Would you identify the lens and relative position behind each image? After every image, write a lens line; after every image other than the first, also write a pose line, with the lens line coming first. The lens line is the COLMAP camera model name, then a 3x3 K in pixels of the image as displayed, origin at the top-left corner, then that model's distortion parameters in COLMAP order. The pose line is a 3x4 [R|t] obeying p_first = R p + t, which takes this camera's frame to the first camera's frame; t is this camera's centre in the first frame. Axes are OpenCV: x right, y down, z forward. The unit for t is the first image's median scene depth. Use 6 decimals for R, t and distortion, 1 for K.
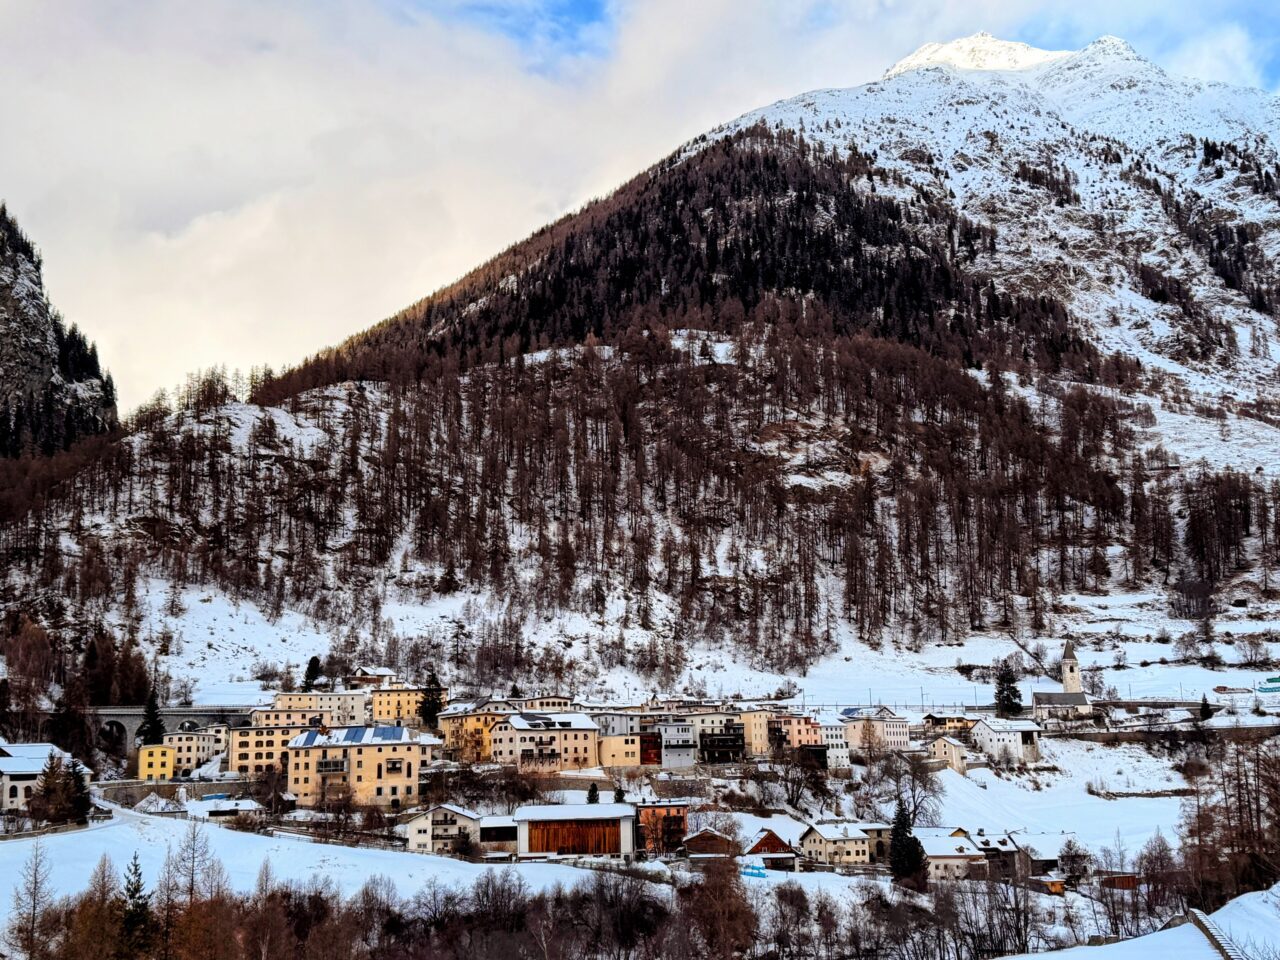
lens RADIAL K [[1556.1, 0, 640.0], [0, 1556.1, 480.0], [0, 0, 1]] dist [0.167329, -0.359478]
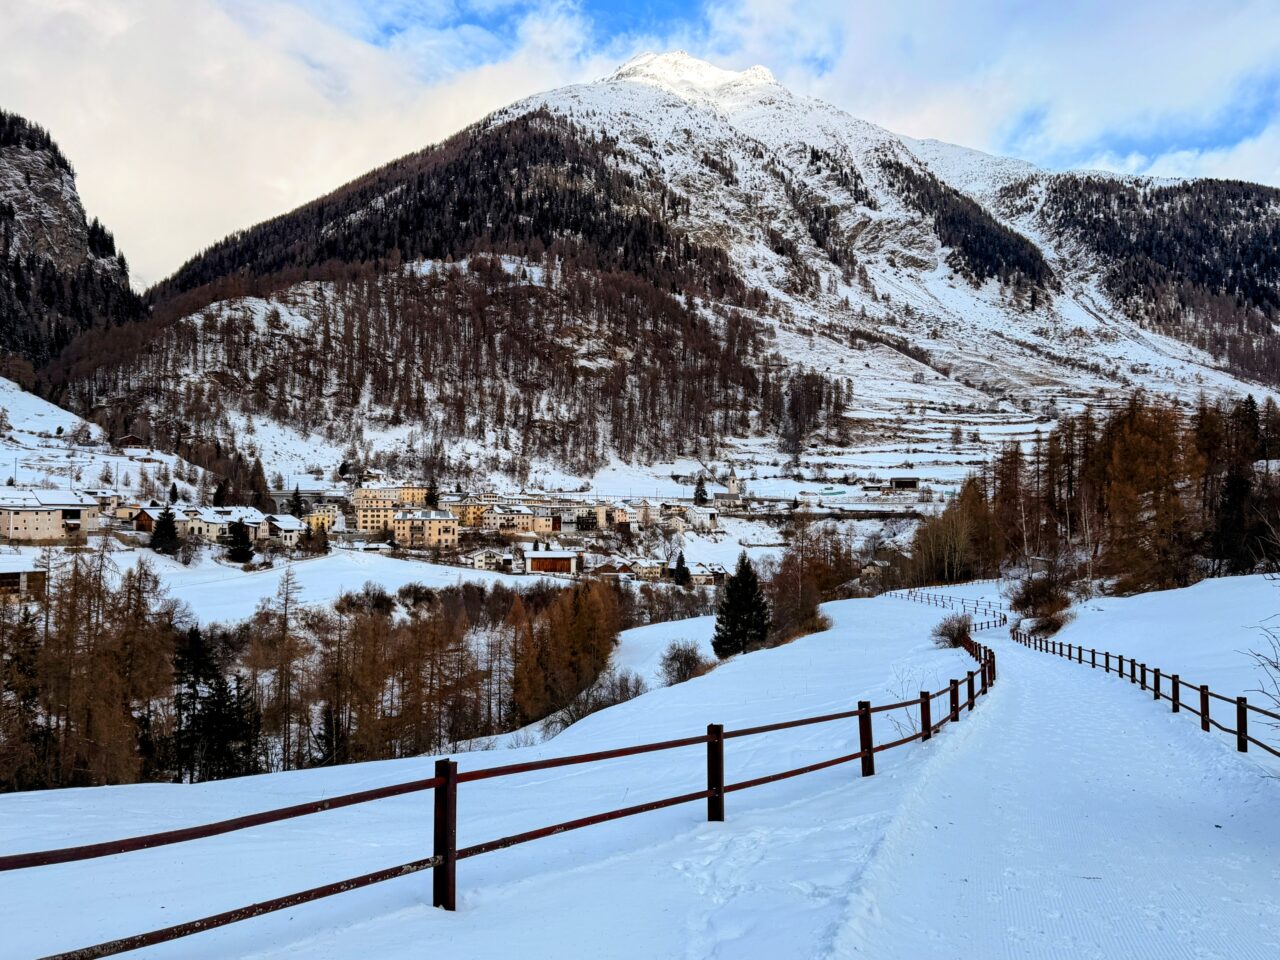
lens RADIAL K [[1035.5, 0, 640.0], [0, 1035.5, 480.0], [0, 0, 1]] dist [0.085951, -0.001421]
pose [[0.977305, 0.036774, 0.208619, -0.081977], [-0.067002, 0.987919, 0.139740, -0.040995], [-0.200960, -0.150546, 0.967962, -0.168666]]
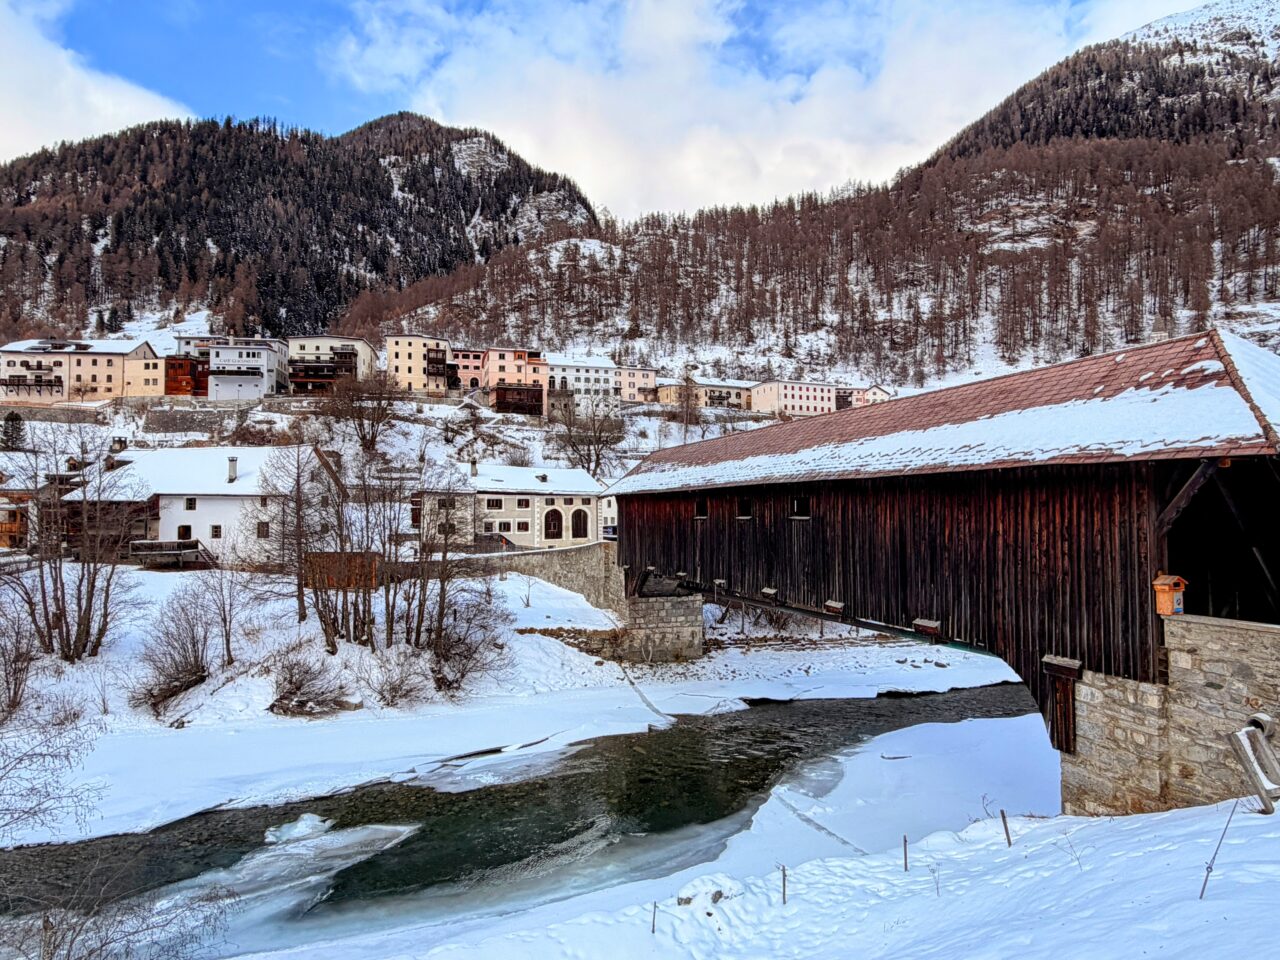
lens RADIAL K [[765.7, 0, 640.0], [0, 765.7, 480.0], [0, 0, 1]] dist [0.002028, -0.000575]
pose [[0.861208, 0.003427, -0.508241, 0.183270], [0.076033, 0.987856, 0.135496, 0.087486], [0.502534, -0.155333, 0.850489, 0.362510]]
